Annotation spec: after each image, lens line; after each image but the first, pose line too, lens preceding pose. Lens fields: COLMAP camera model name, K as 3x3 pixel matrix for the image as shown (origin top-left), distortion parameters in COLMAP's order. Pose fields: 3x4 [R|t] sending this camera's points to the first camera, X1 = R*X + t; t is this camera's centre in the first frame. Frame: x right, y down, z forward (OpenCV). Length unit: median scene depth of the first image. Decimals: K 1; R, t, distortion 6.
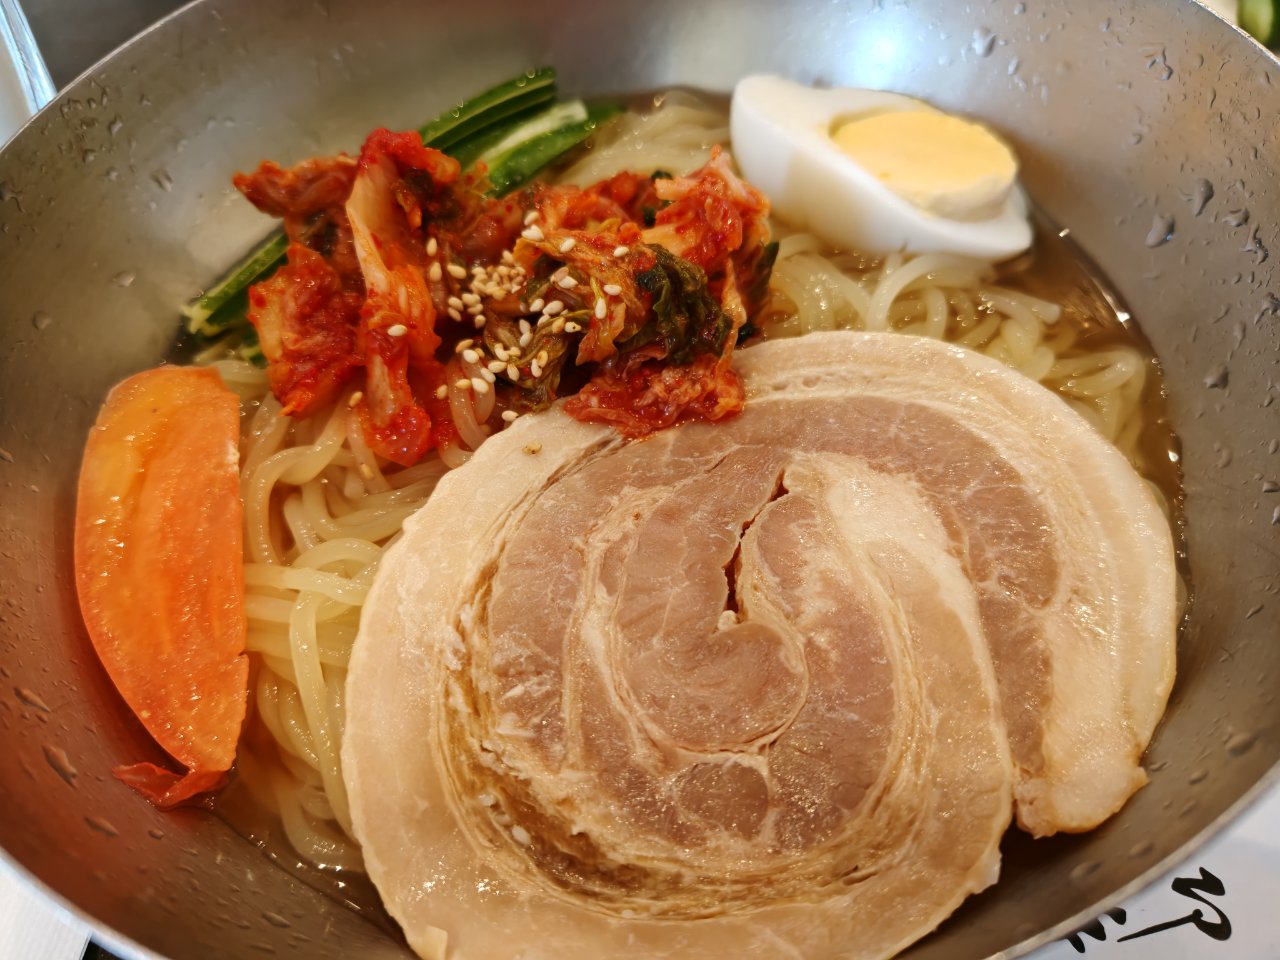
lens RADIAL K [[1038.1, 0, 640.0], [0, 1038.1, 480.0], [0, 0, 1]] dist [0.029580, -0.150585]
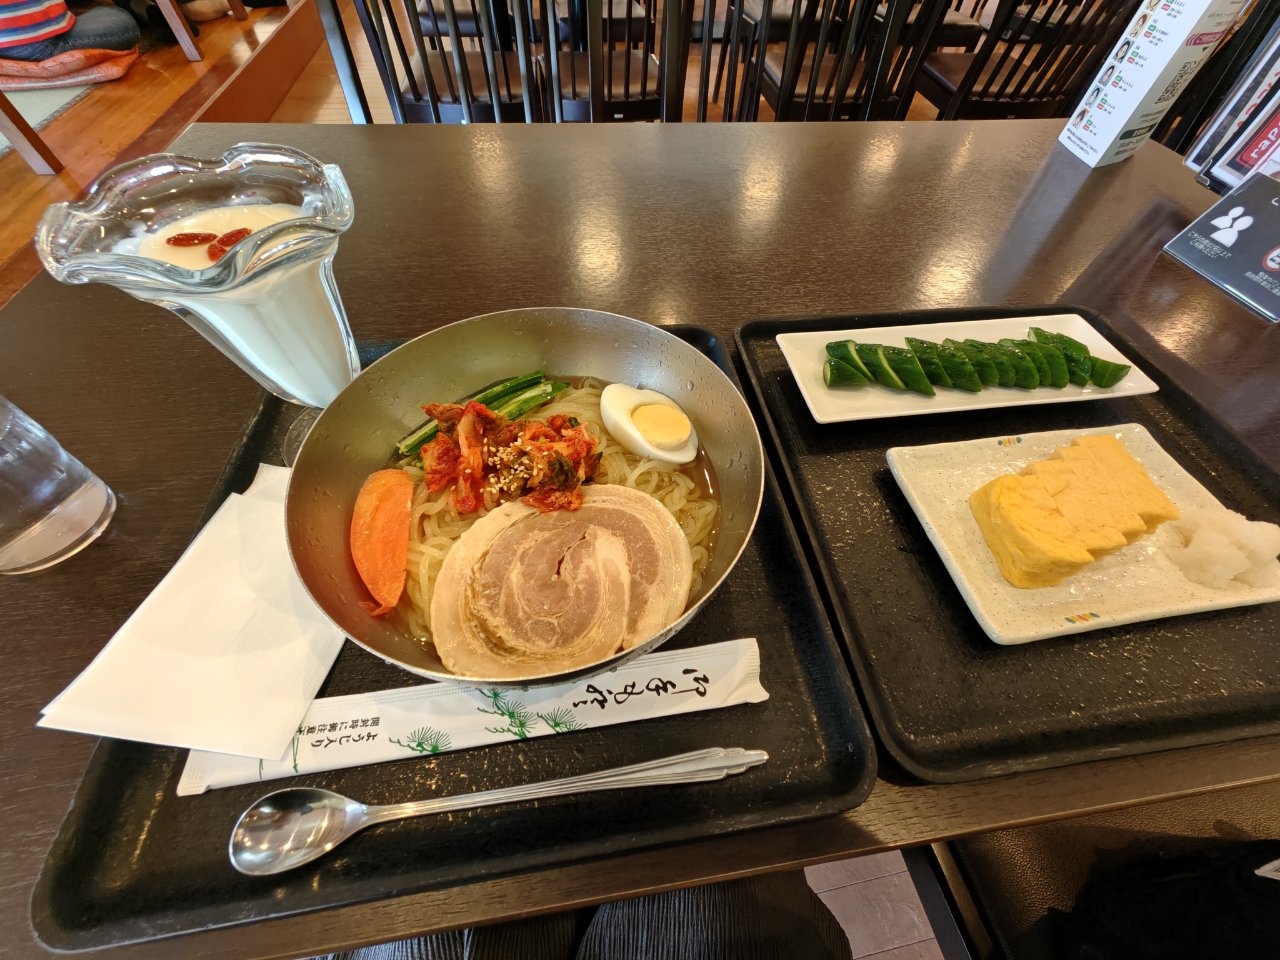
lens RADIAL K [[521.1, 0, 640.0], [0, 521.1, 480.0], [0, 0, 1]] dist [0.000024, 0.000046]
pose [[0.991079, 0.123132, 0.050993, 0.195651], [-0.121870, 0.992174, -0.027174, -0.136715], [-0.053940, 0.020718, 0.998329, -0.572325]]
